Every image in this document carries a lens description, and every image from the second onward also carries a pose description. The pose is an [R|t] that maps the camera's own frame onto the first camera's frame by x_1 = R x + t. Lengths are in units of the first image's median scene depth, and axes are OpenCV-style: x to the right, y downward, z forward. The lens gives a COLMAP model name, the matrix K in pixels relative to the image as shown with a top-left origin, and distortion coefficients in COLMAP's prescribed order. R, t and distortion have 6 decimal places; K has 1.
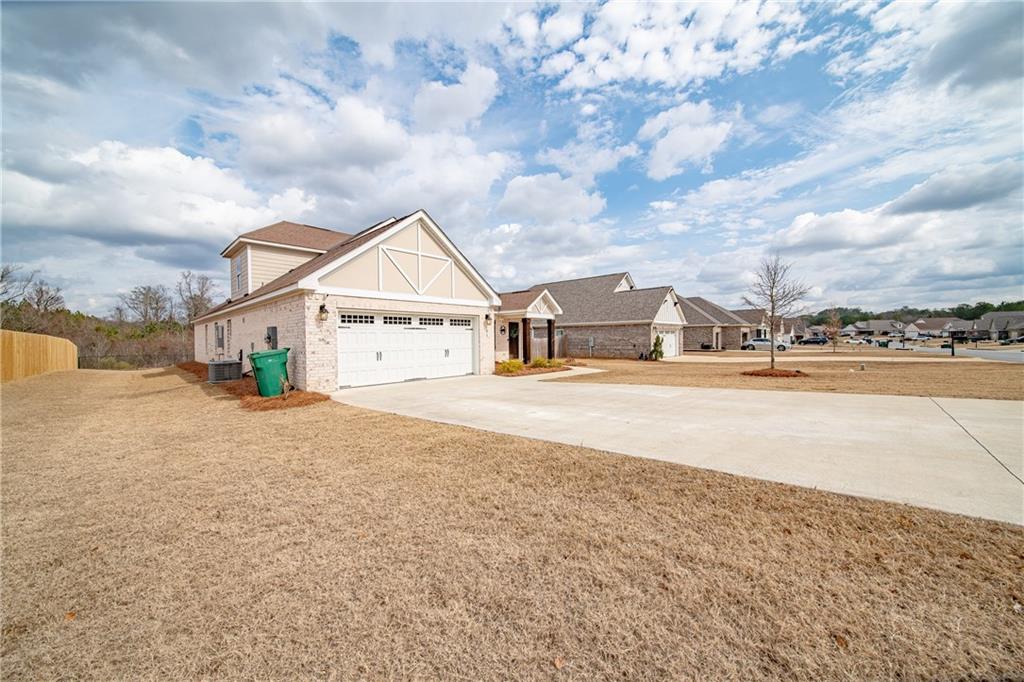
lens RADIAL K [[356.0, 0, 495.0], [0, 356.0, 334.8], [0, 0, 1]] dist [0.000862, -0.001561]
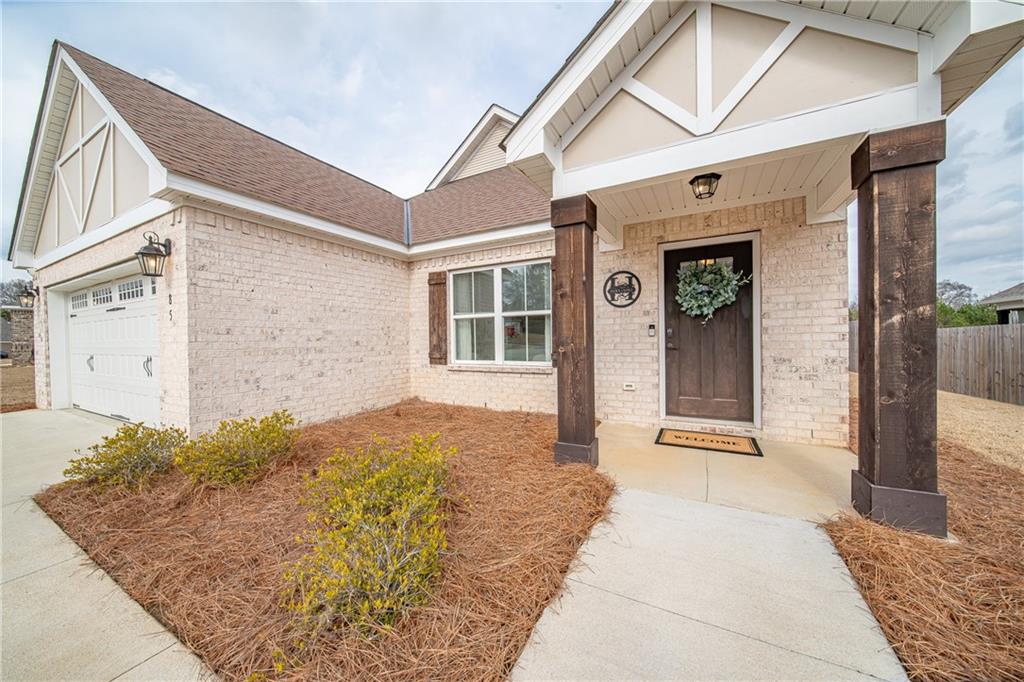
lens RADIAL K [[356.0, 0, 510.4], [0, 356.0, 344.7], [0, 0, 1]] dist [0.000862, -0.001561]
pose [[0.286697, 0.016179, -0.957885, 0.329986], [0.020412, 0.999527, 0.022992, 0.025754], [0.957804, -0.026144, 0.286231, 1.203568]]
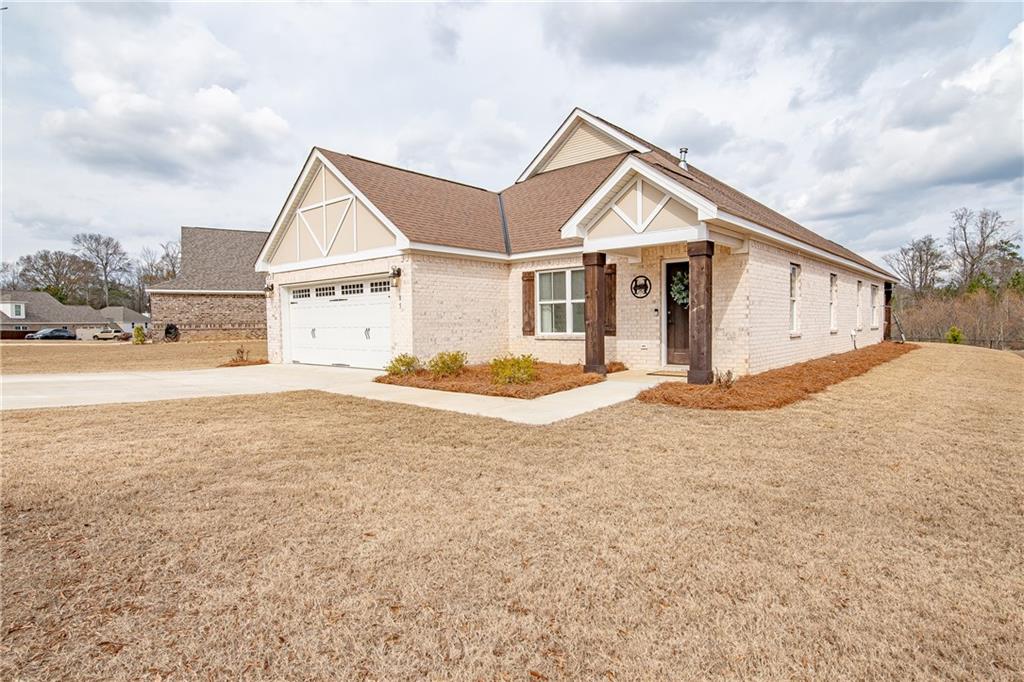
lens RADIAL K [[550.5, 0, 505.7], [0, 550.5, 341.7], [0, 0, 1]] dist [-0.006634, 0.002480]
pose [[0.064341, 0.040767, -0.997095, 0.887101], [0.021157, 0.998885, 0.042205, 0.027207], [0.997704, -0.023811, 0.063407, 1.137045]]
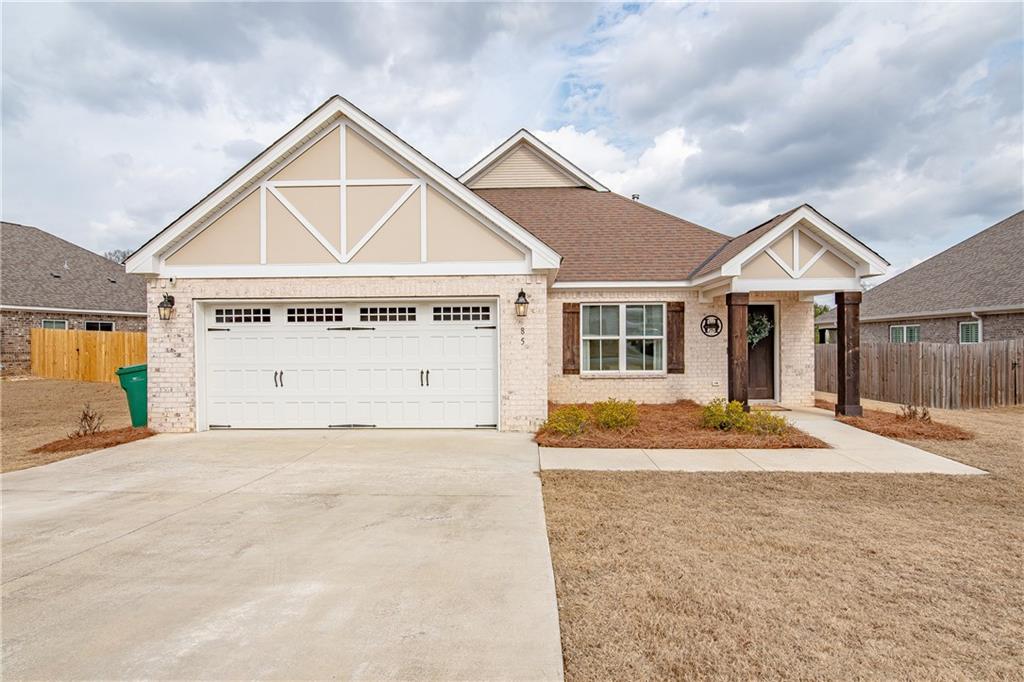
lens RADIAL K [[550.5, 0, 506.0], [0, 550.5, 345.4], [0, 0, 1]] dist [-0.006634, 0.002480]
pose [[0.682879, 0.003514, -0.730523, 0.458458], [0.009393, 0.999864, 0.013590, -0.001809], [0.730471, -0.016142, 0.682753, 0.543804]]
